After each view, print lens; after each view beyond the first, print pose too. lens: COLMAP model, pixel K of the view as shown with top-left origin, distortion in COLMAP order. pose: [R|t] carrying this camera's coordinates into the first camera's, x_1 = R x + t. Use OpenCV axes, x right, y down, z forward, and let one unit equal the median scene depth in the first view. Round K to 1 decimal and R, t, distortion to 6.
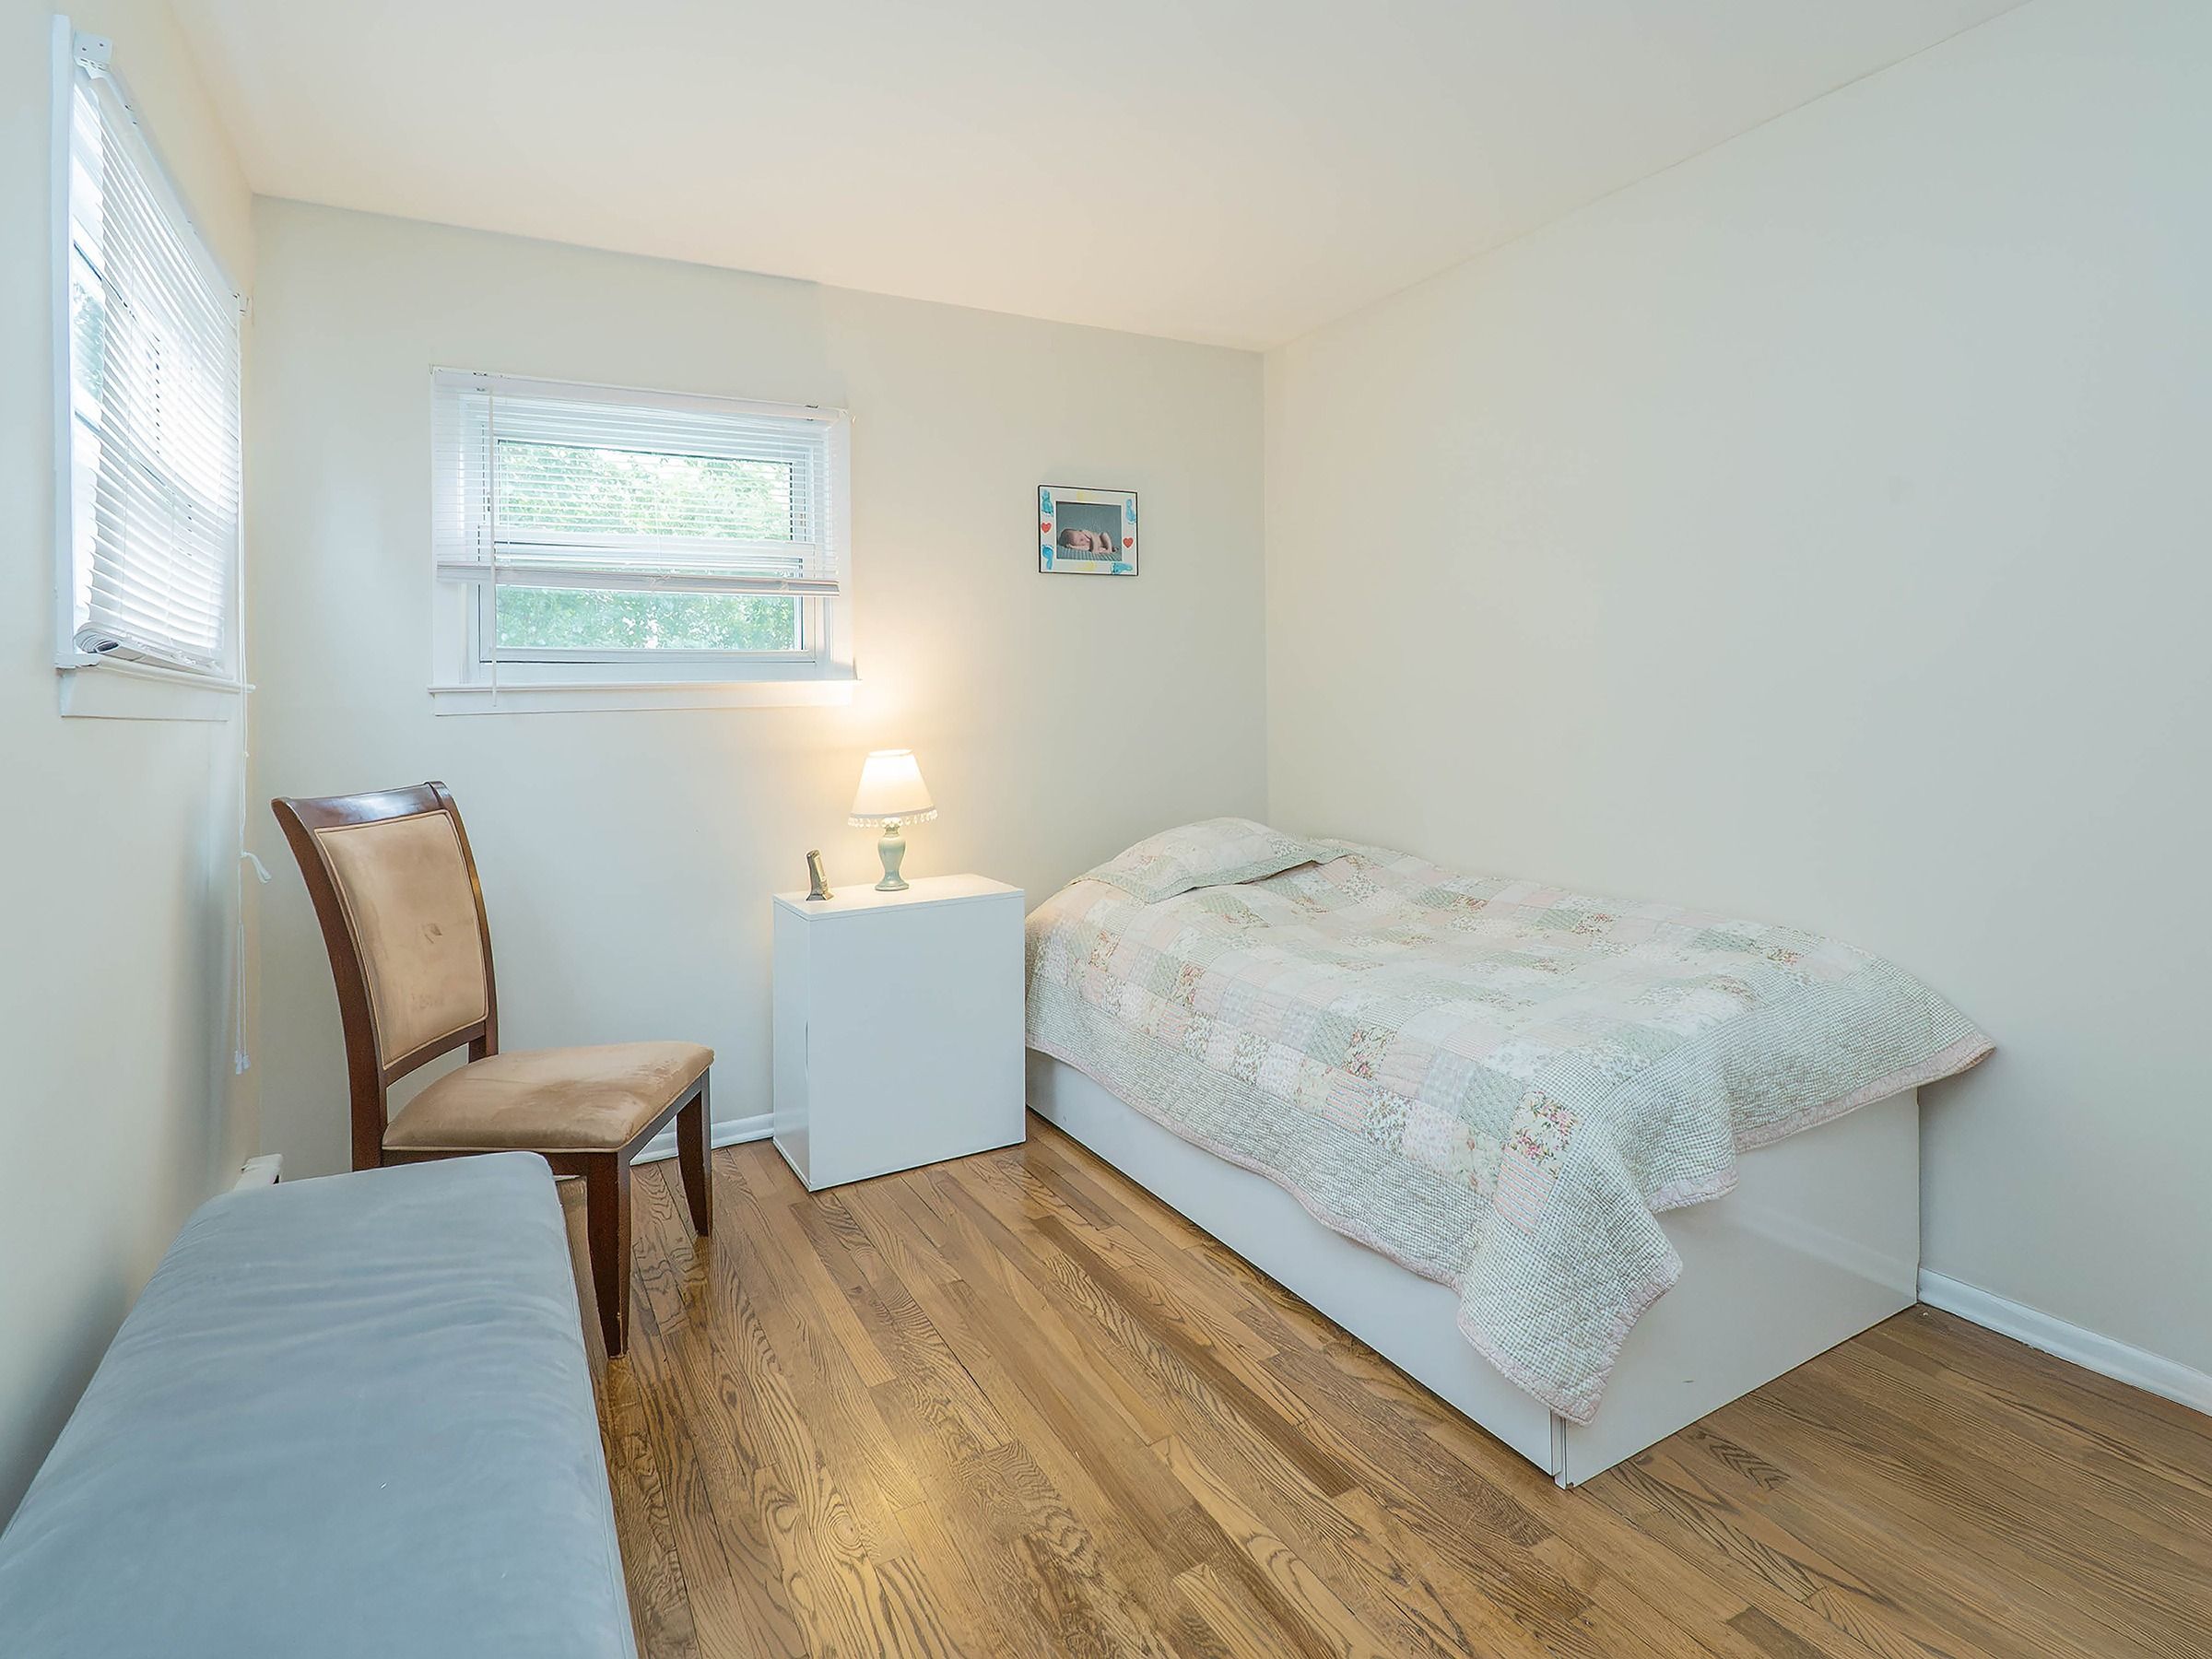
lens RADIAL K [[1105.2, 0, 1104.4], [0, 1105.2, 731.4], [0, 0, 1]] dist [0.010912, -0.001114]
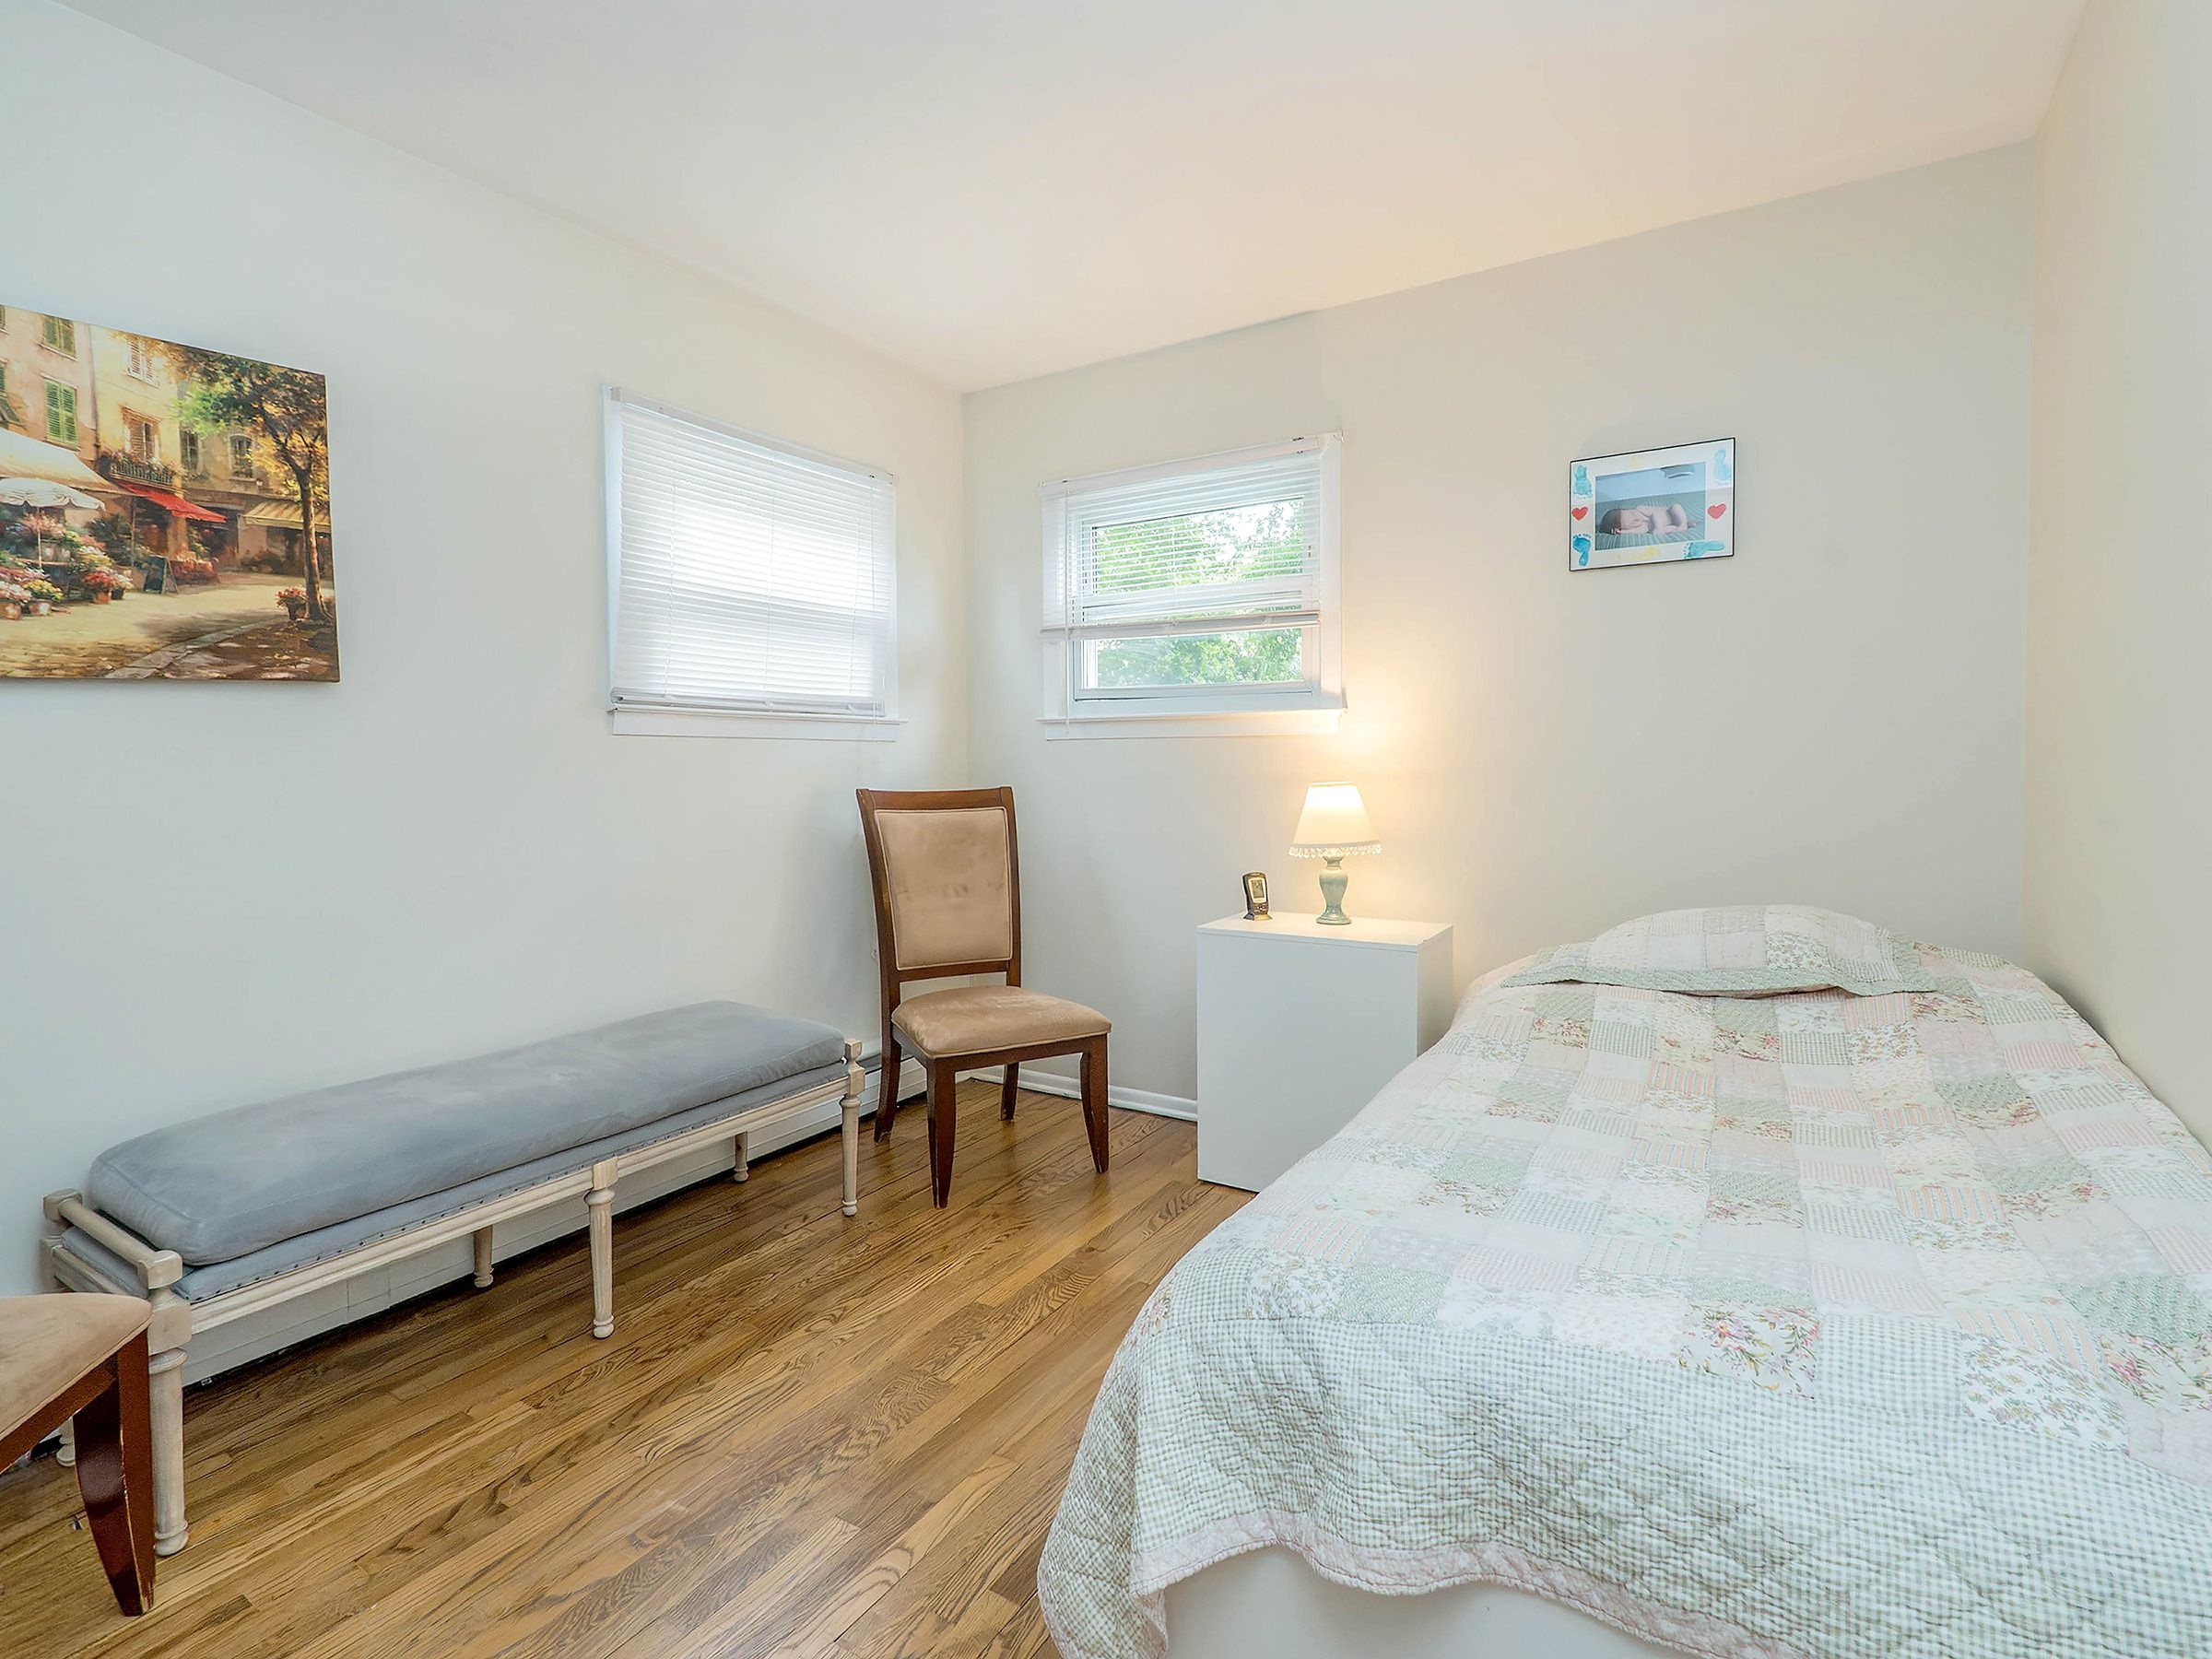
lens RADIAL K [[1105.2, 0, 1108.4], [0, 1105.2, 814.4], [0, 0, 1]] dist [0.010912, -0.001114]
pose [[0.485820, 0.067658, -0.871436, 0.558911], [-0.028279, 0.997694, 0.061696, -0.007895], [0.873601, -0.005330, 0.486613, 0.352051]]
